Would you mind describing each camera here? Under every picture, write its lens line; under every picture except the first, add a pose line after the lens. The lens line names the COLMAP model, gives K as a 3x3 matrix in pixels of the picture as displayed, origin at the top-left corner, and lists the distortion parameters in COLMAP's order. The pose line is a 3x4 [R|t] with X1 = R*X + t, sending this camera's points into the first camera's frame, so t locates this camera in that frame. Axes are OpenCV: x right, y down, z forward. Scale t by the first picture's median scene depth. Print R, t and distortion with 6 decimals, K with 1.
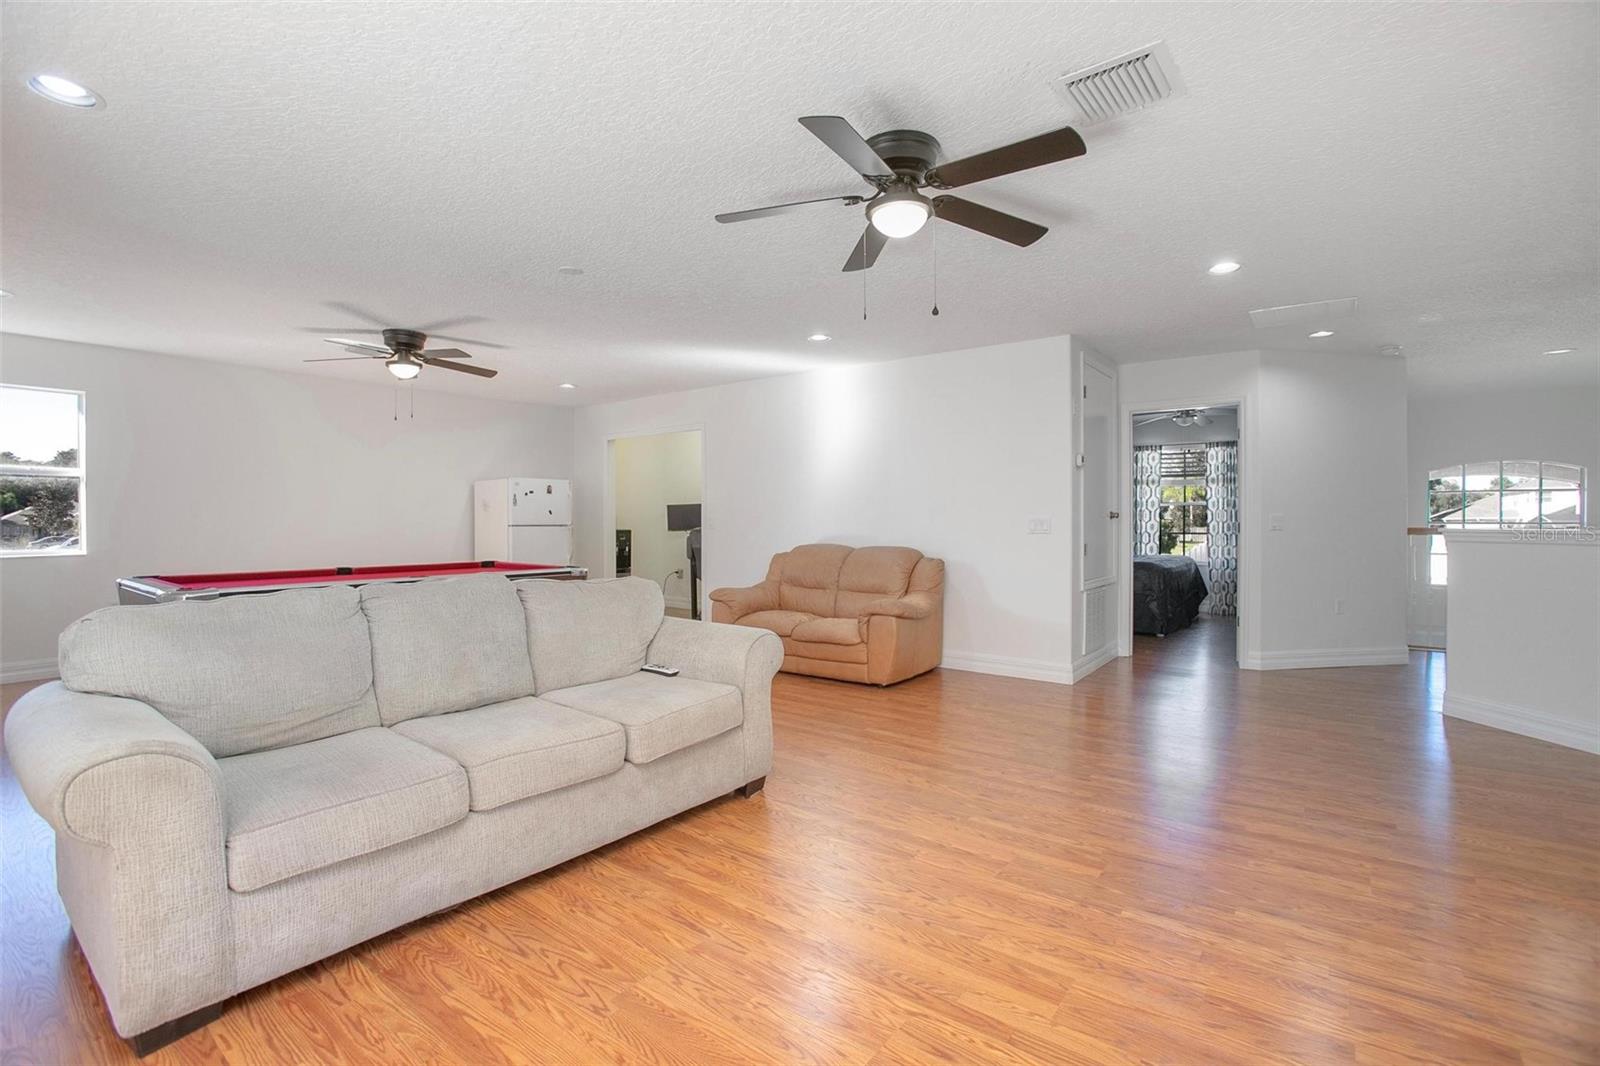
lens RADIAL K [[731.9, 0, 803.1], [0, 731.9, 523.9], [0, 0, 1]] dist [-0.072657, 0.030391]
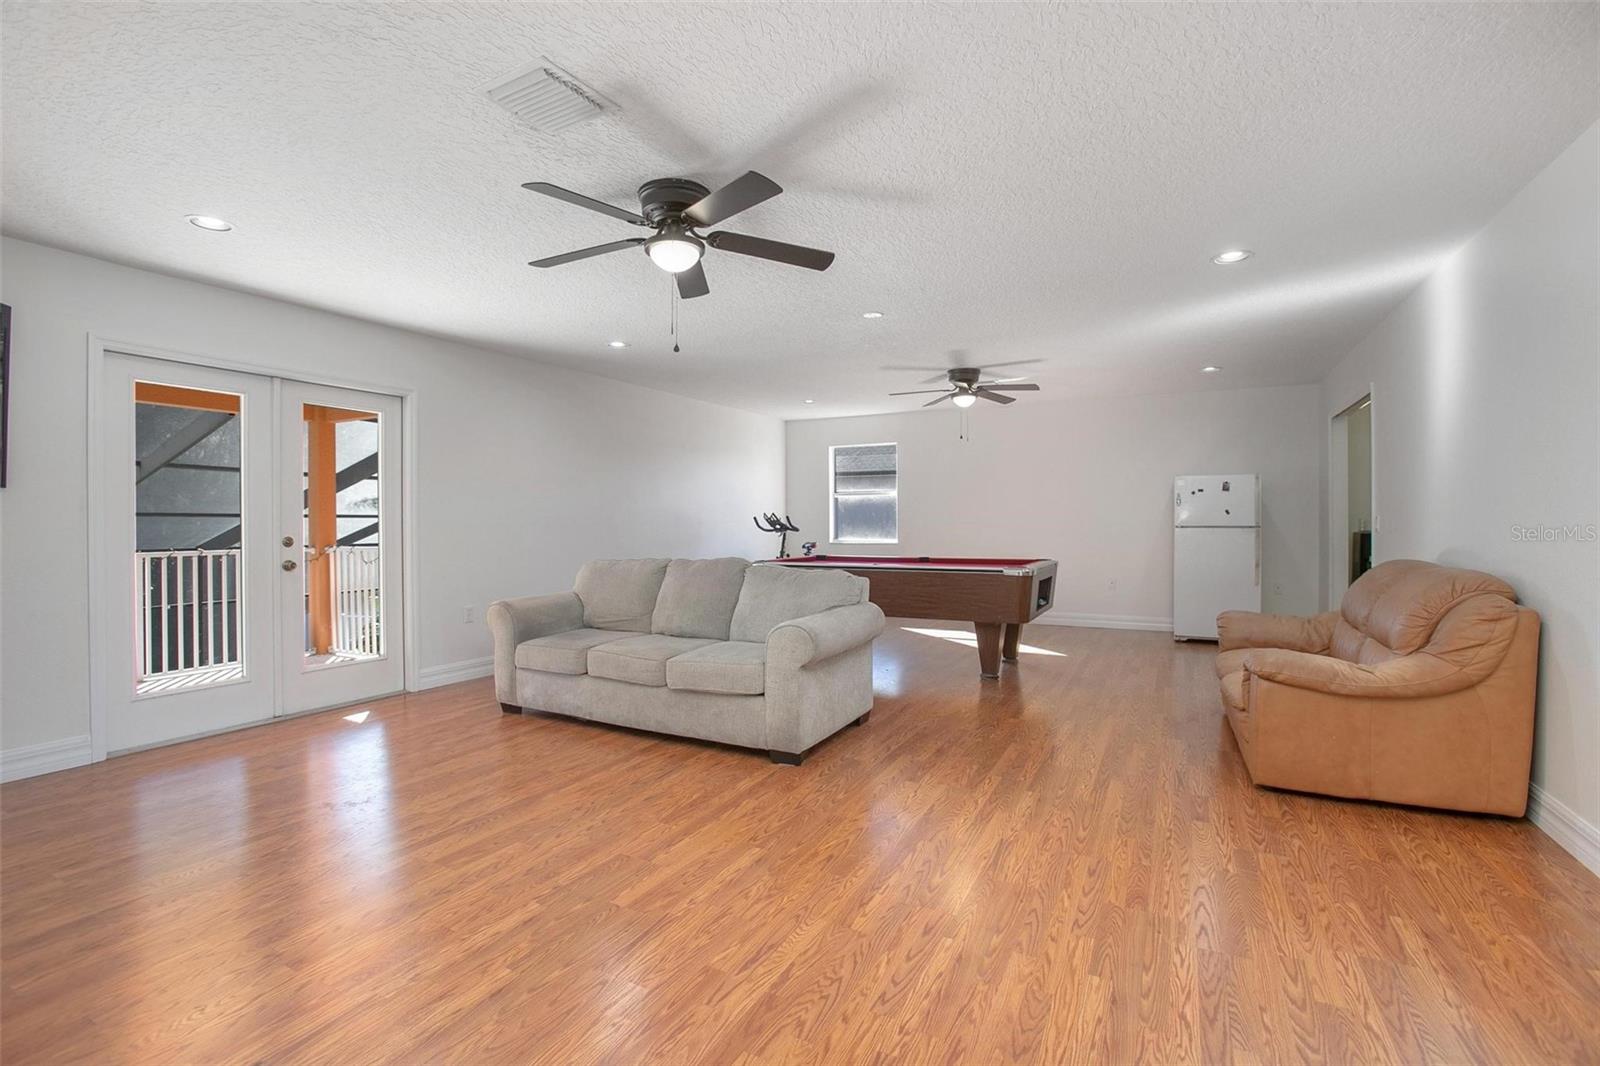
lens RADIAL K [[751.7, 0, 800.0], [0, 751.7, 533.0], [0, 0, 1]] dist [-0.069240, 0.000123]
pose [[0.152590, 0.009016, -0.988248, 1.305262], [-0.002434, 0.999959, 0.008747, 0.007355], [0.988287, 0.001071, 0.152606, 1.032817]]
